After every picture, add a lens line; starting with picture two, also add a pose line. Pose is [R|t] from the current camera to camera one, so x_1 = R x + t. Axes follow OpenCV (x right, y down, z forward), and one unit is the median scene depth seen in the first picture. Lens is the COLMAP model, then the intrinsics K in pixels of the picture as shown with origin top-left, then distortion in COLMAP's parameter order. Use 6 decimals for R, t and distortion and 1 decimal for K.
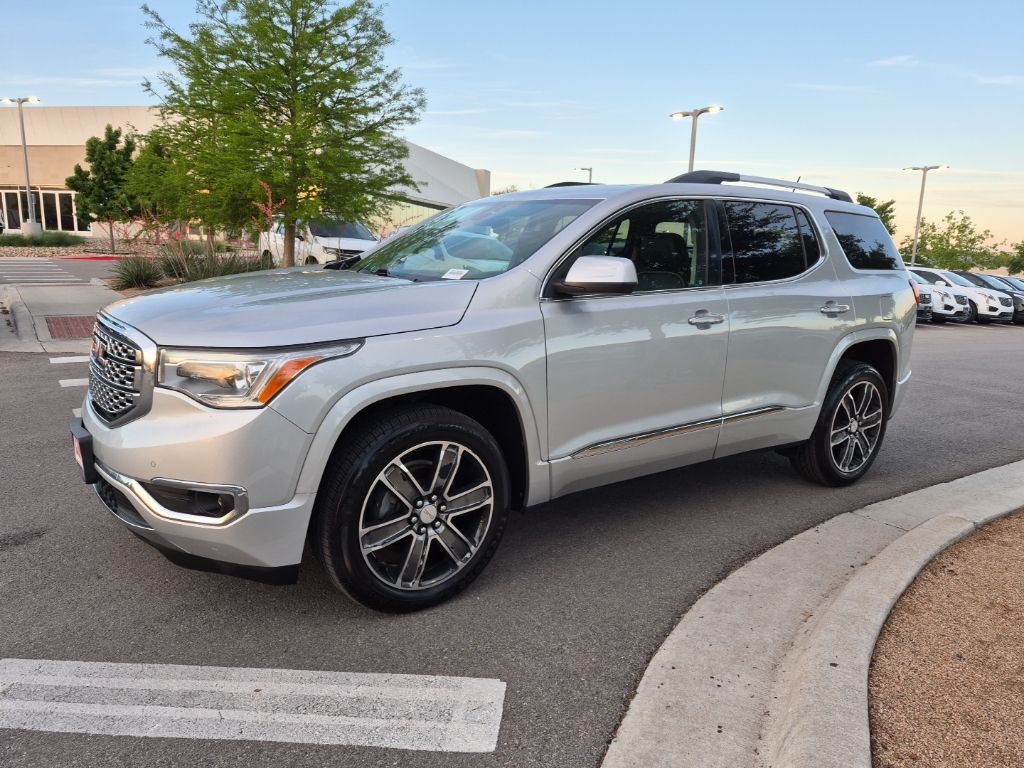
lens RADIAL K [[712.5, 0, 515.0], [0, 712.5, 380.3], [0, 0, 1]] dist [0.066576, -0.057196]
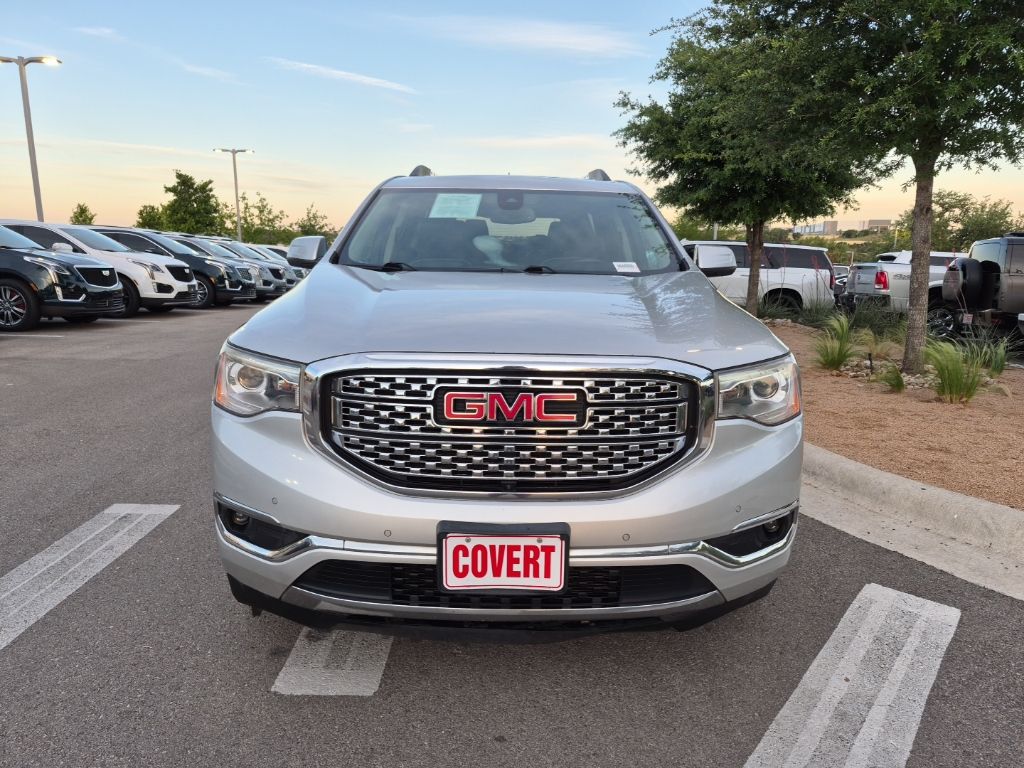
lens RADIAL K [[712.5, 0, 509.6], [0, 712.5, 379.3], [0, 0, 1]] dist [0.066576, -0.057196]
pose [[0.577909, -0.173667, 0.797409, -1.009567], [0.149607, 0.983082, 0.105680, -0.123280], [-0.802271, 0.058225, 0.594114, 0.550829]]
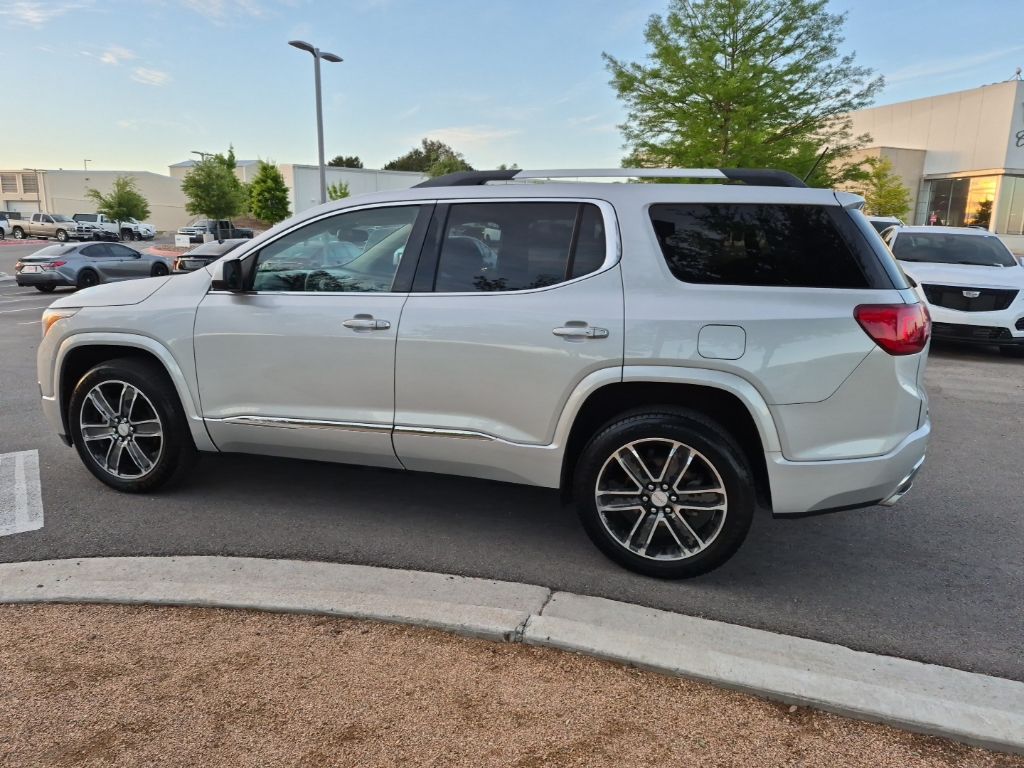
lens RADIAL K [[712.5, 0, 499.2], [0, 712.5, 380.0], [0, 0, 1]] dist [0.066576, -0.057196]
pose [[0.587241, 0.137161, -0.797706, 1.349238], [-0.144001, 0.987519, 0.063790, -0.110743], [0.796500, 0.077410, 0.599663, 0.621583]]
